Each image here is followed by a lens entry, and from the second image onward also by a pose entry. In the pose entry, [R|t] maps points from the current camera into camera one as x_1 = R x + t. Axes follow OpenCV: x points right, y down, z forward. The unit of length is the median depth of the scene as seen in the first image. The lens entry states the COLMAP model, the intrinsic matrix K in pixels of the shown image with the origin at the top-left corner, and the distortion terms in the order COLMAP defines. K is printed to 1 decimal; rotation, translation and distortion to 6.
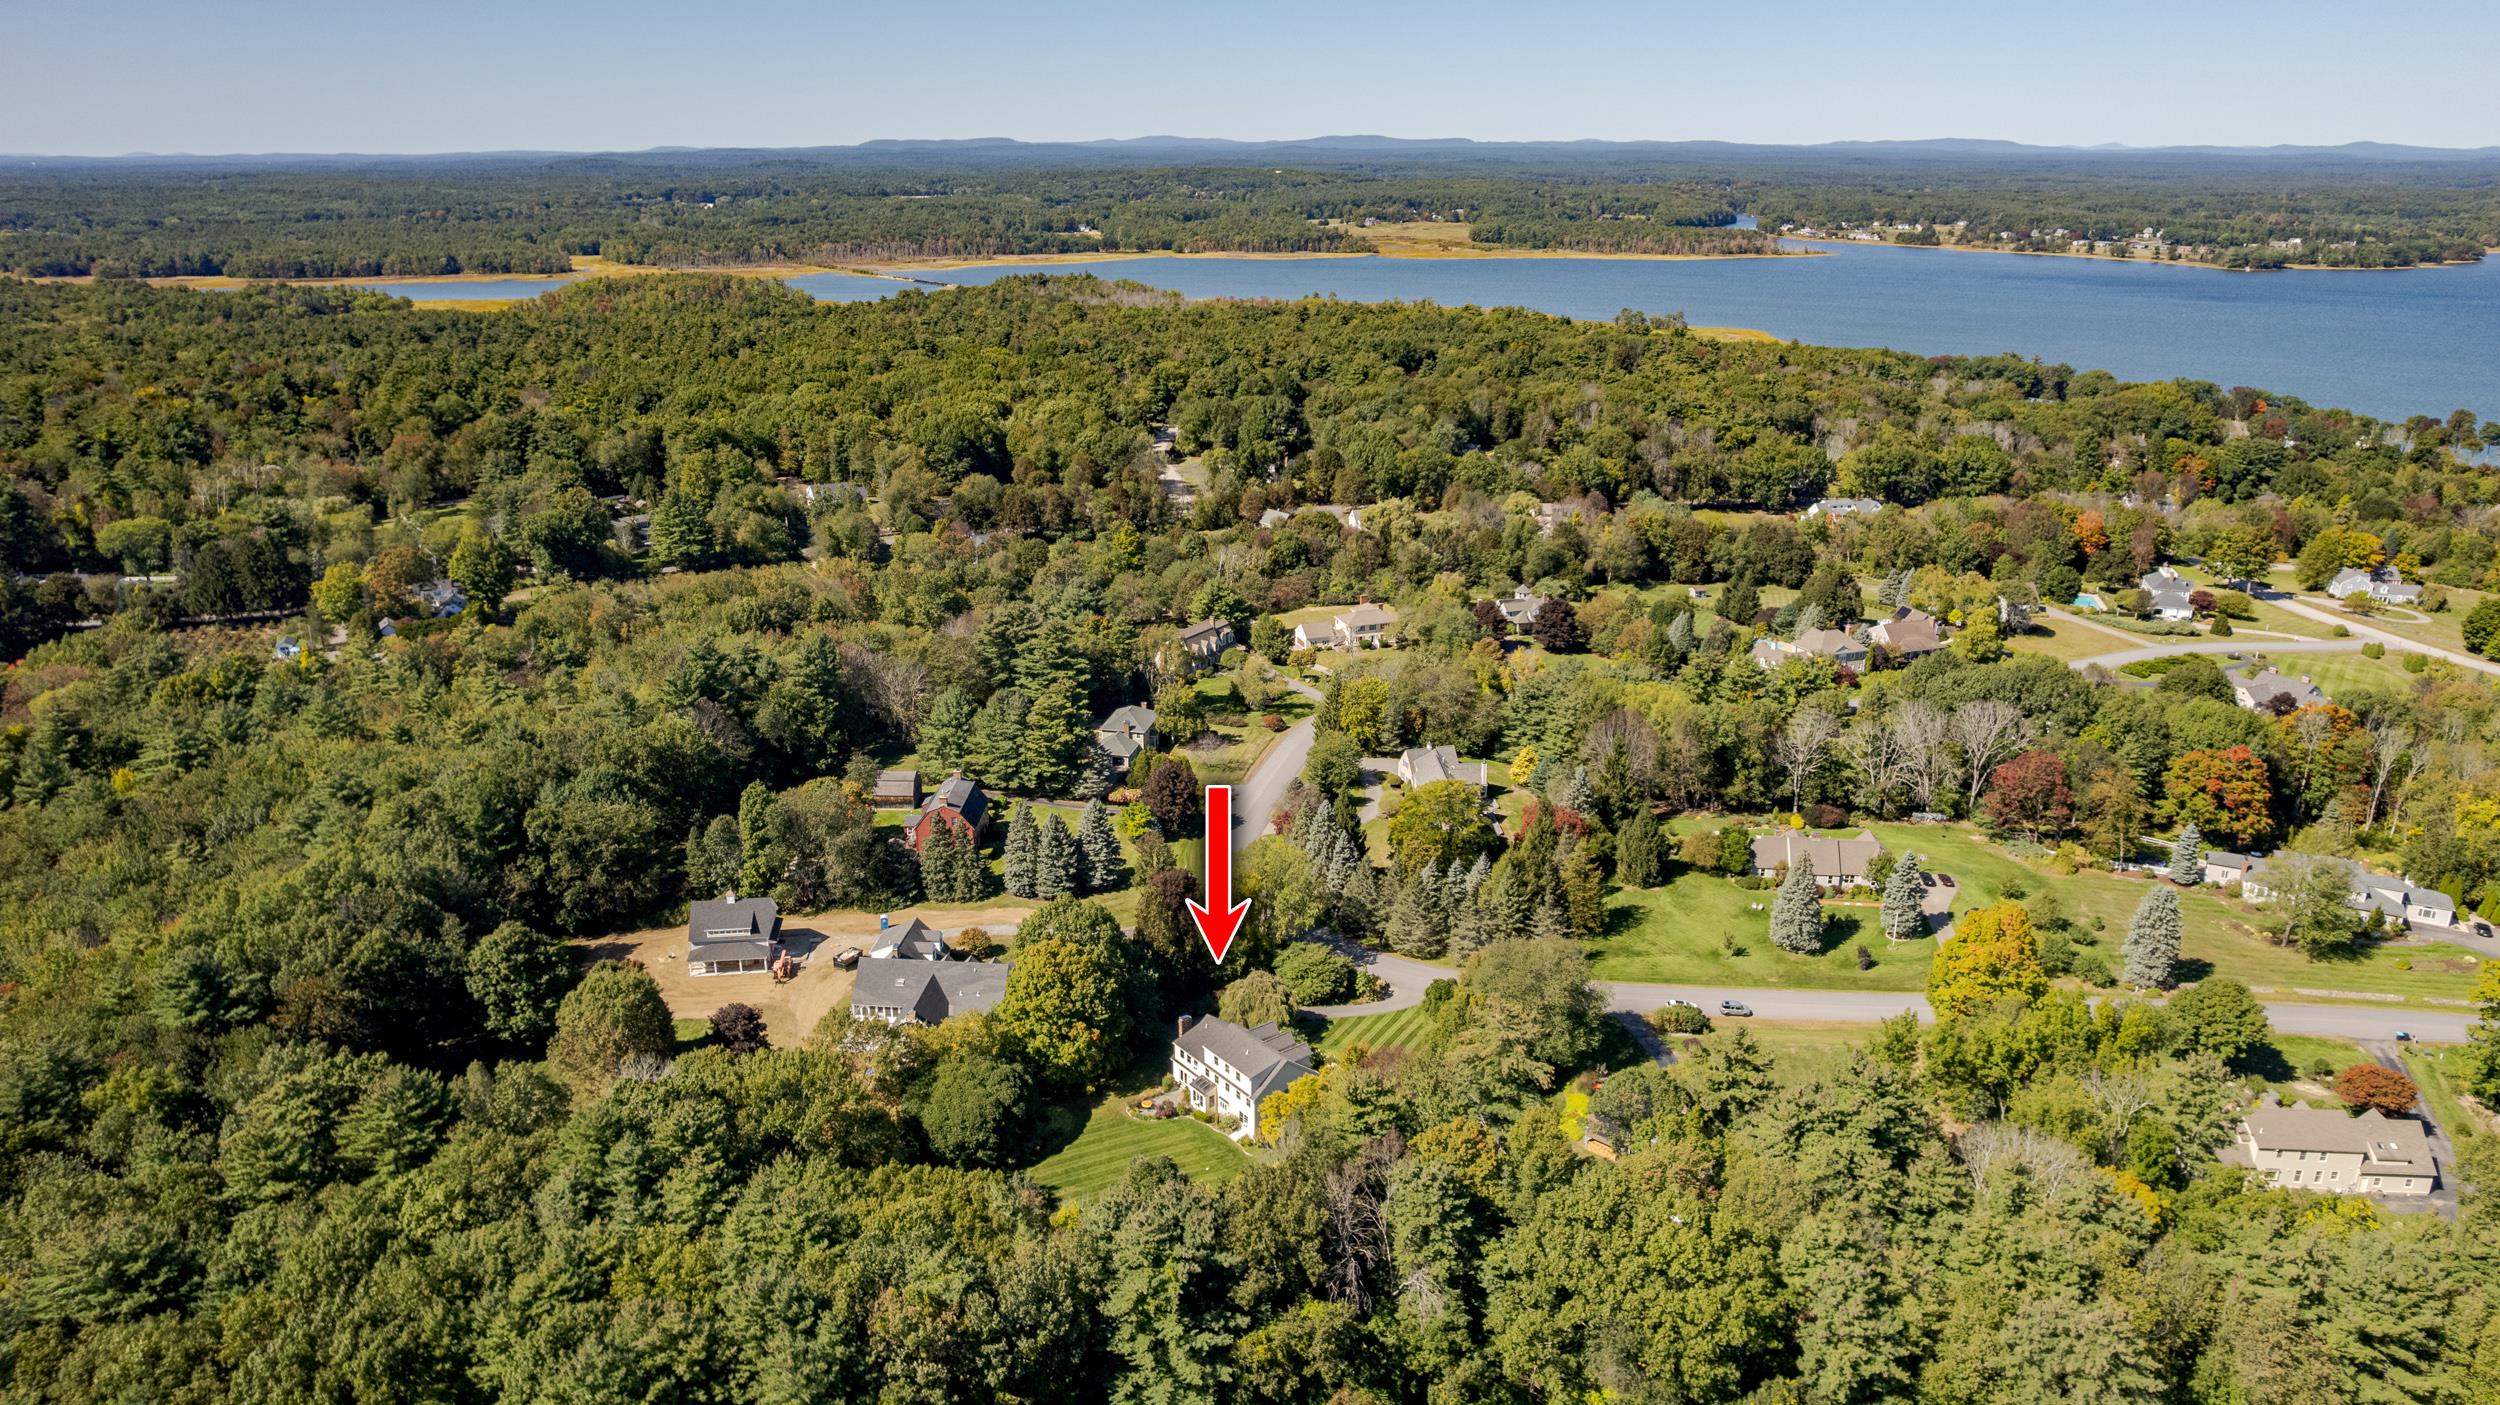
lens RADIAL K [[1604.4, 0, 1243.8], [0, 1604.4, 707.8], [0, 0, 1]] dist [-0.052714, 0.025696]
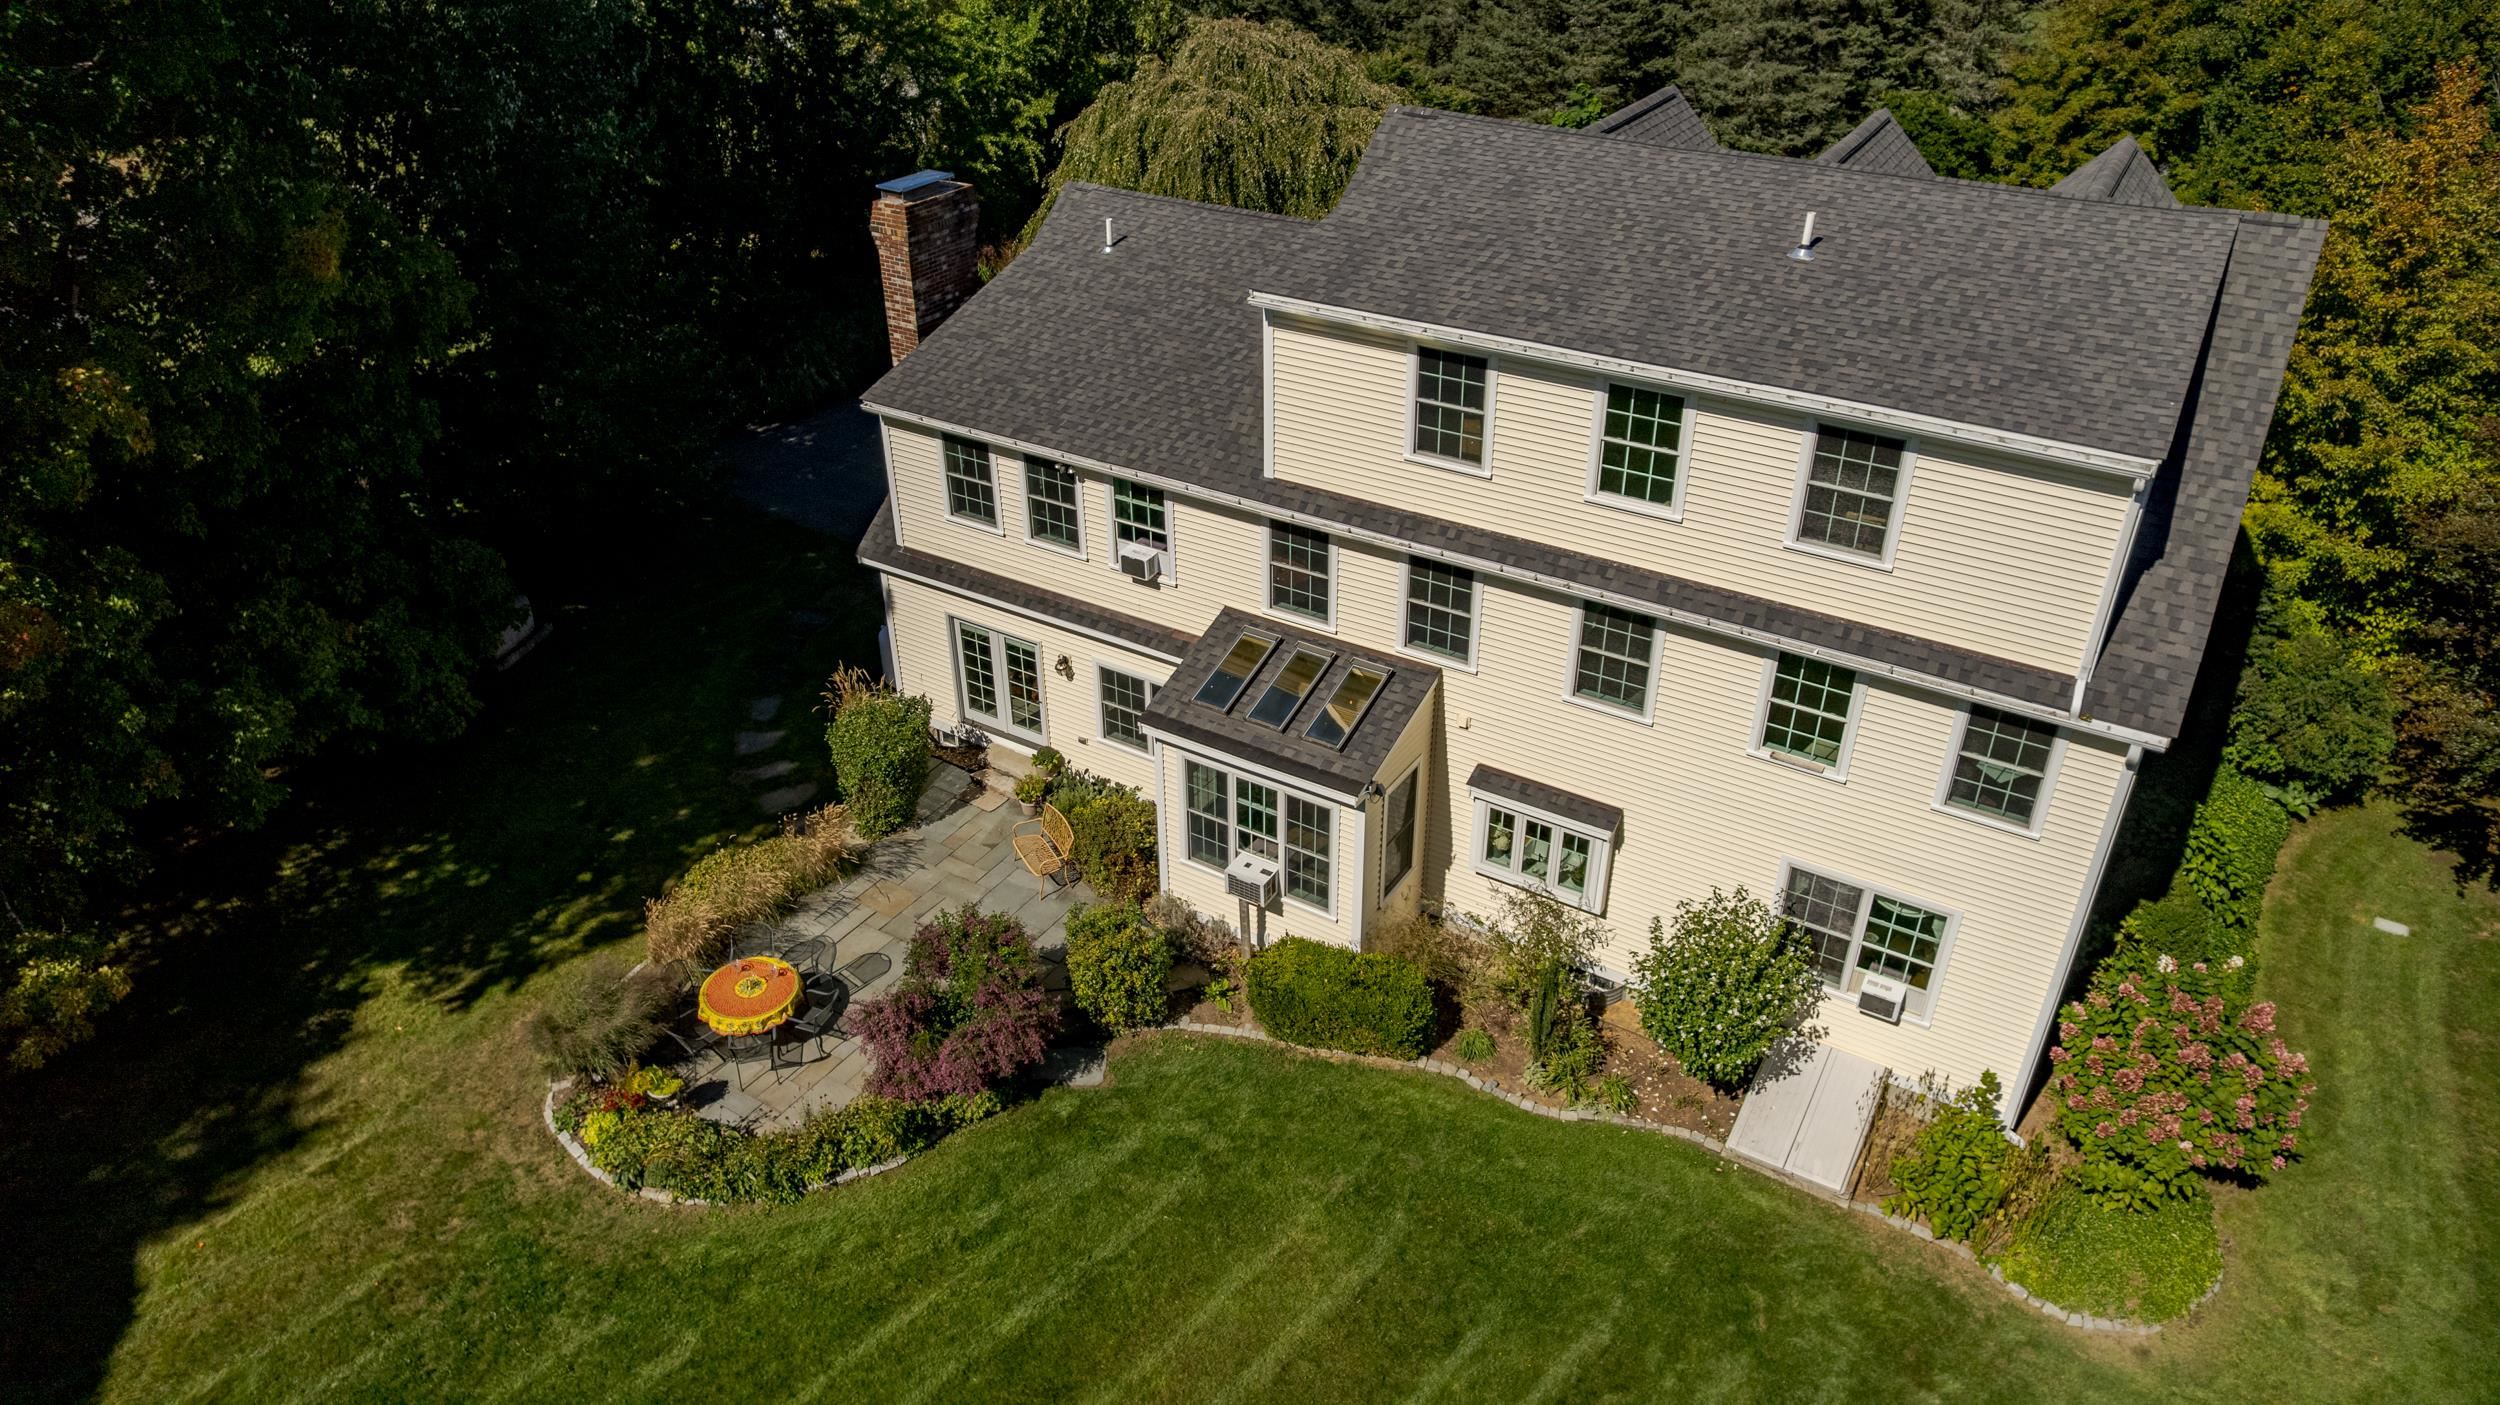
lens RADIAL K [[1604.4, 0, 1249.3], [0, 1604.4, 684.0], [0, 0, 1]] dist [-0.052714, 0.025696]
pose [[0.932686, -0.197454, 0.301843, -0.056490], [0.126893, 0.962978, 0.237848, 0.204390], [-0.337632, -0.183535, 0.923212, 0.881802]]
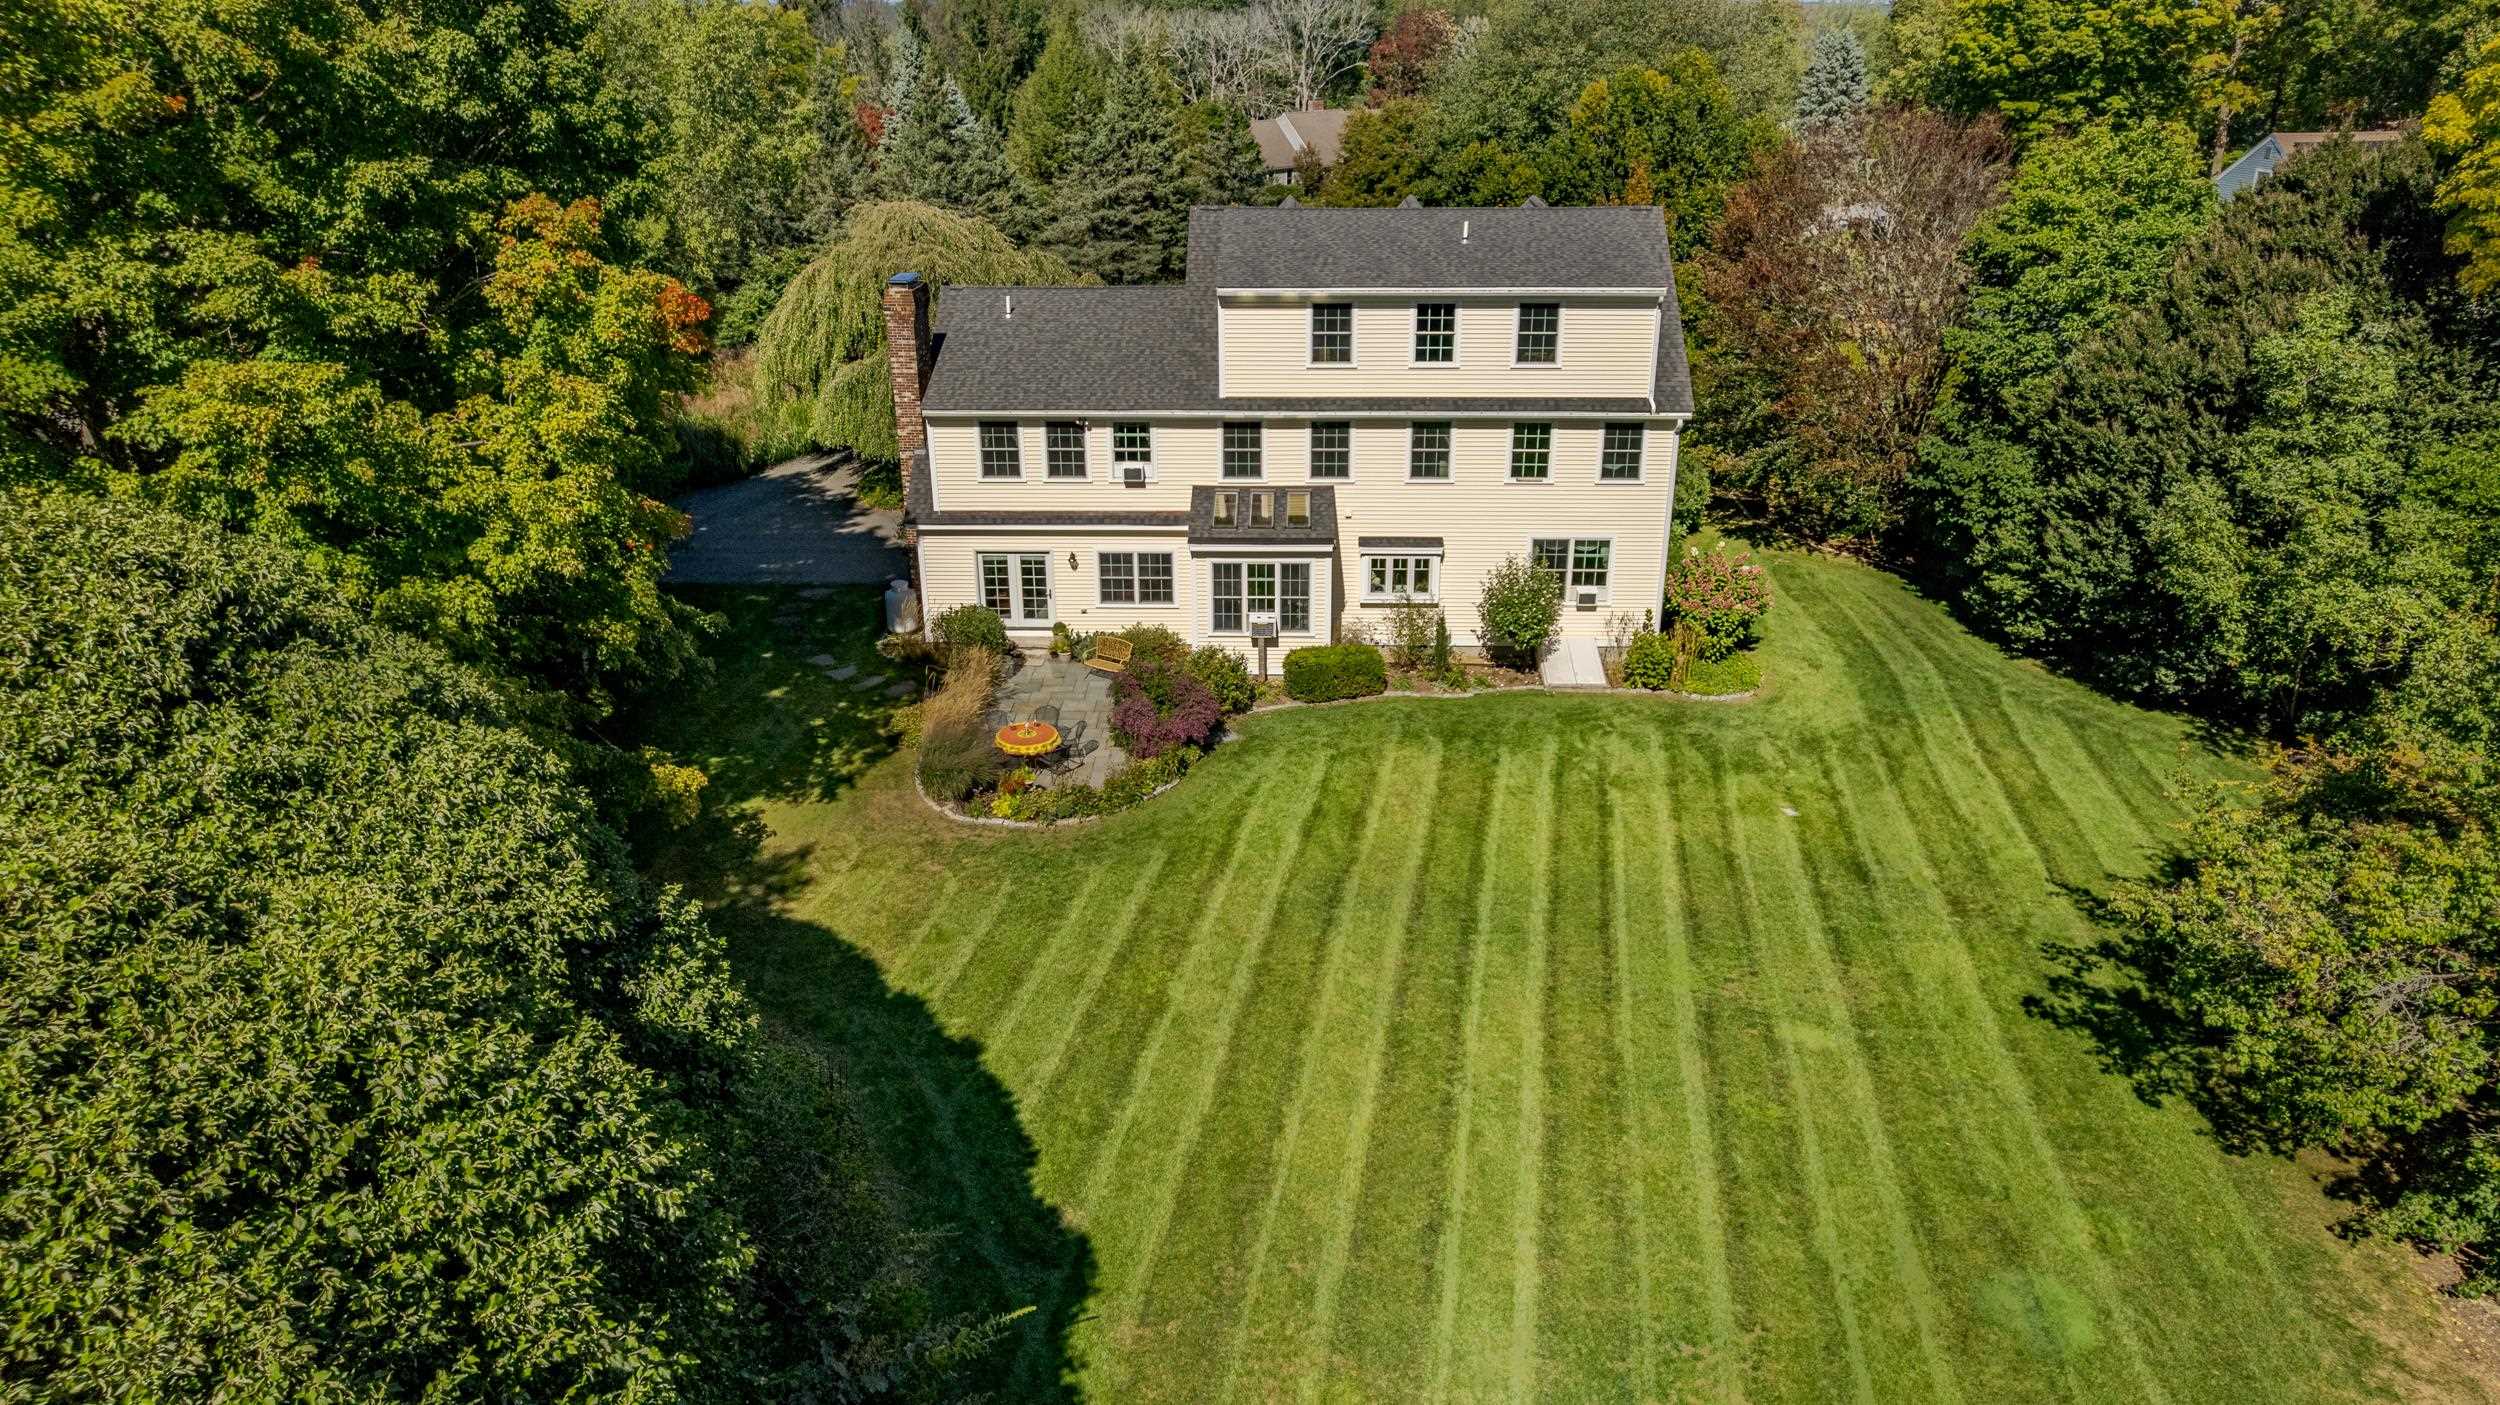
lens RADIAL K [[1604.4, 0, 1262.6], [0, 1604.4, 706.1], [0, 0, 1]] dist [-0.052714, 0.025696]
pose [[0.622097, -0.326255, 0.711725, -0.154283], [0.257575, 0.943723, 0.207464, 0.212285], [-0.739358, 0.054260, 0.671123, 0.856374]]
